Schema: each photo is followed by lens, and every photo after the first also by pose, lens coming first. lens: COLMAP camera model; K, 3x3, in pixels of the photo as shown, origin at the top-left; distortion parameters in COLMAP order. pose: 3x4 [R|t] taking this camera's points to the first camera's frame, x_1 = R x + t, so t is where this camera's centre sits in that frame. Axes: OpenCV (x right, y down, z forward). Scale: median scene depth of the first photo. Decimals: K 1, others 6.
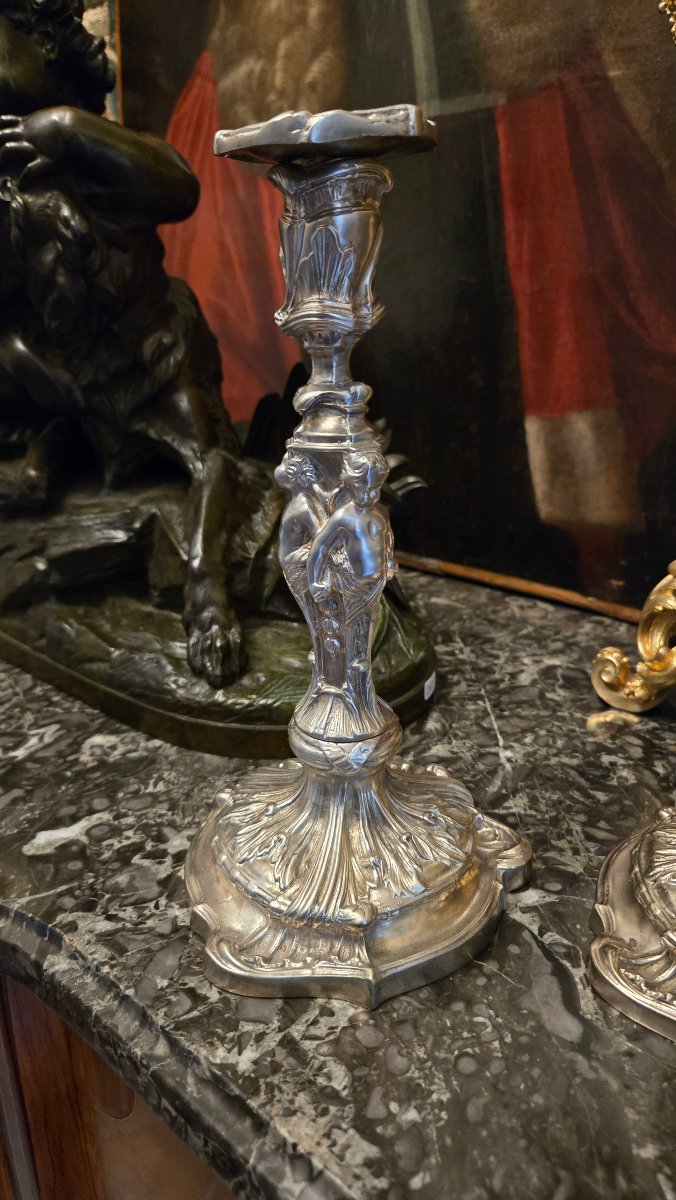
lens RADIAL K [[833.7, 0, 343.4], [0, 833.7, 593.2], [0, 0, 1]] dist [0.025994, -0.033387]
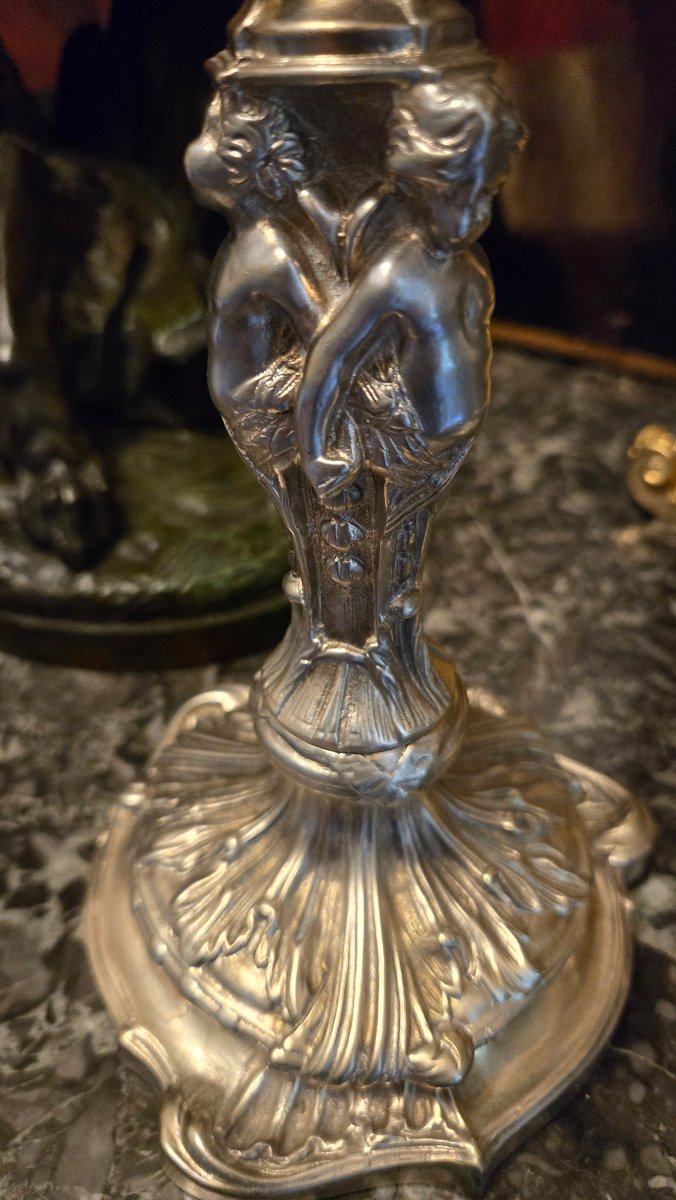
lens RADIAL K [[867.5, 0, 327.9], [0, 867.5, 603.8], [0, 0, 1]] dist [0.003141, -0.034804]
pose [[0.983964, -0.117740, 0.133983, -0.080228], [0.069470, 0.944833, 0.320099, -0.066650], [-0.164280, -0.305658, 0.937862, 0.488616]]
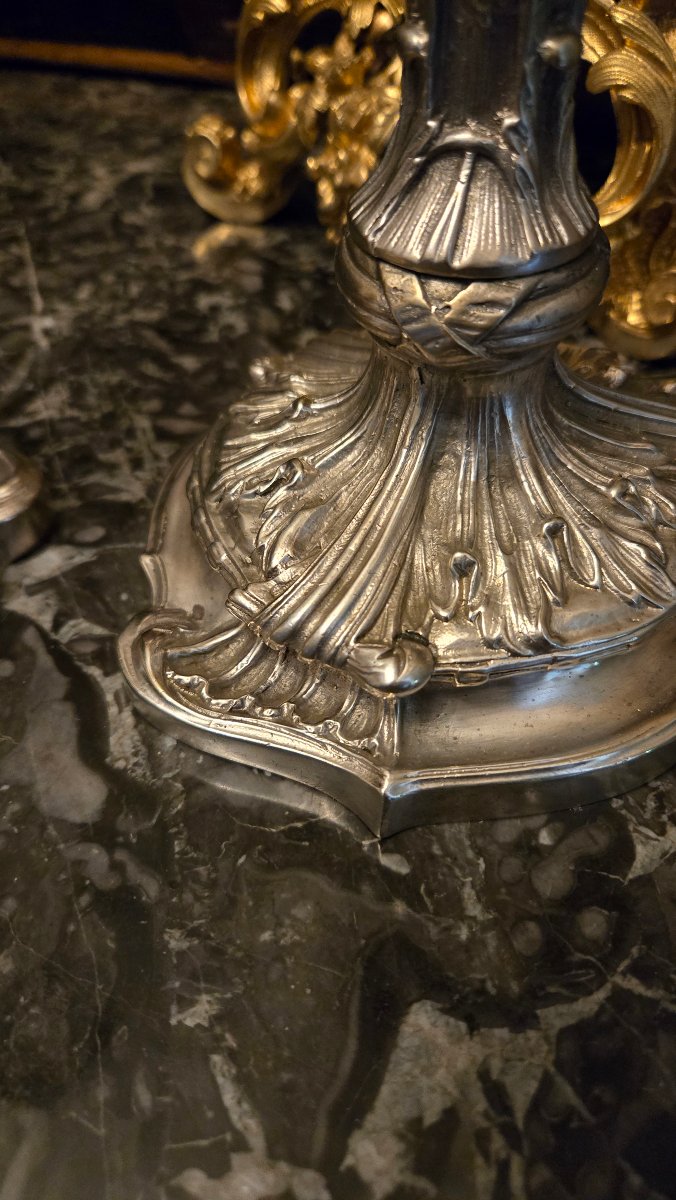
lens RADIAL K [[867.5, 0, 327.9], [0, 867.5, 603.8], [0, 0, 1]] dist [0.003141, -0.034804]
pose [[0.945705, -0.247822, 0.210302, 0.267832], [0.125293, 0.874982, 0.467662, 0.134041], [-0.299907, -0.415920, 0.858525, 0.420137]]
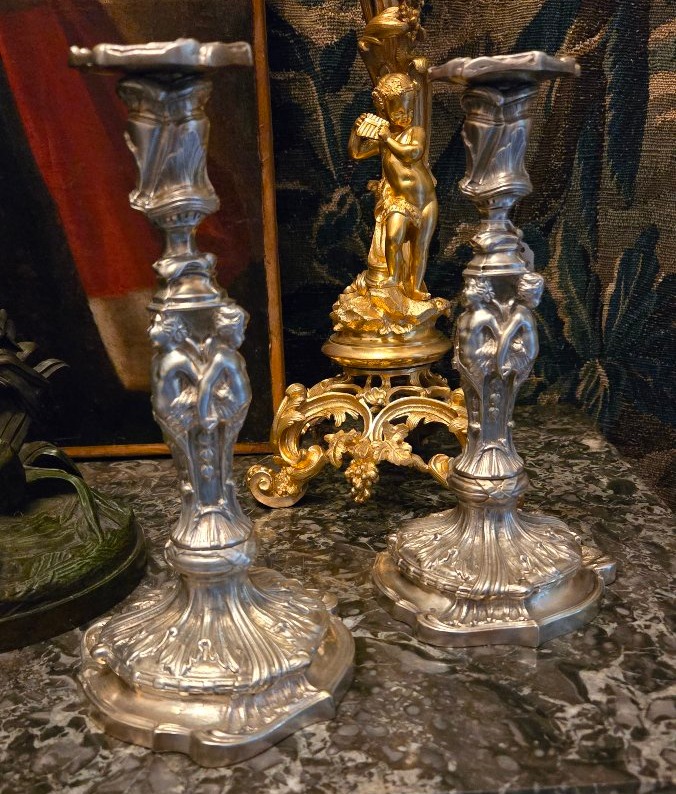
lens RADIAL K [[819.5, 0, 342.5], [0, 819.5, 473.2], [0, 0, 1]] dist [0.042622, -0.037977]
pose [[0.711400, -0.241190, 0.660104, -0.598769], [0.254655, 0.963901, 0.077748, 0.020309], [-0.655027, 0.112789, 0.747140, -0.022498]]
